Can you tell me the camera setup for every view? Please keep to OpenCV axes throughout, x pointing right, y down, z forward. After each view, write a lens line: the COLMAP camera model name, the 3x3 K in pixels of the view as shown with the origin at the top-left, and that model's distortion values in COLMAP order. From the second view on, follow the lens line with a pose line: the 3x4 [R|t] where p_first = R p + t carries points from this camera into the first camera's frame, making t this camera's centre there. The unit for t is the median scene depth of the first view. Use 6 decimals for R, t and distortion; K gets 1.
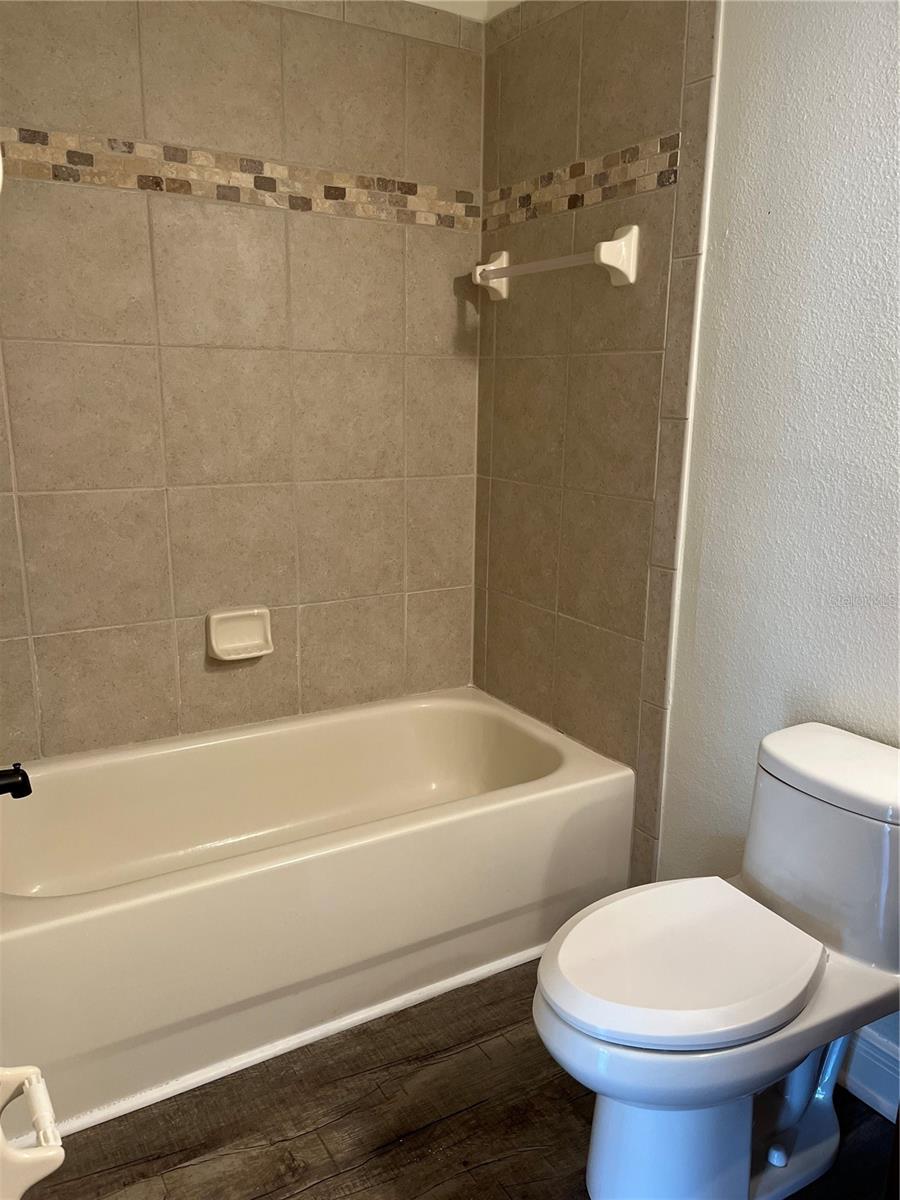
lens RADIAL K [[899.5, 0, 452.6], [0, 899.5, 618.8], [0, 0, 1]] dist [0.049998, -0.076467]
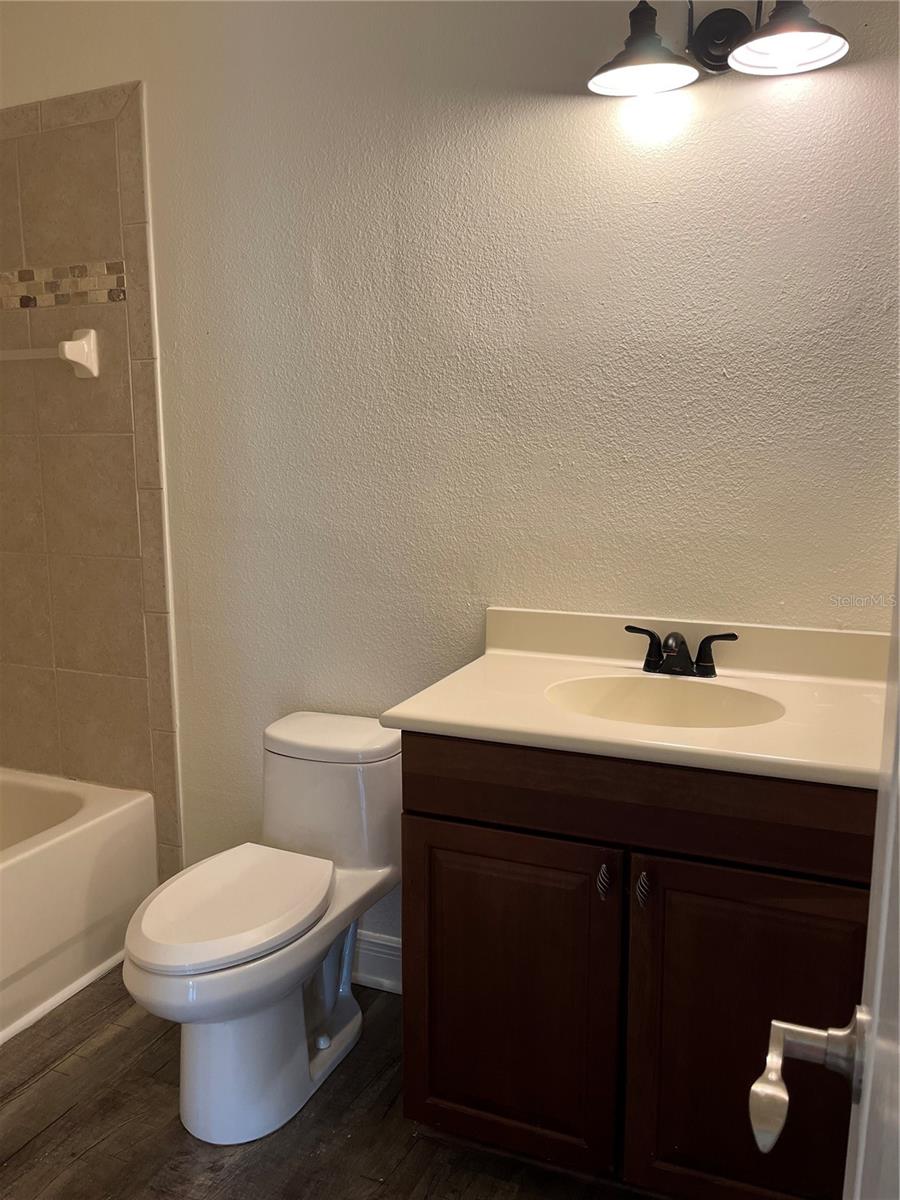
lens RADIAL K [[899.5, 0, 452.6], [0, 899.5, 618.8], [0, 0, 1]] dist [0.049998, -0.076467]
pose [[0.808315, -0.111517, 0.578093, -0.143258], [0.153096, 0.987932, -0.023488, 0.039397], [-0.568497, 0.107490, 0.815633, -0.192650]]
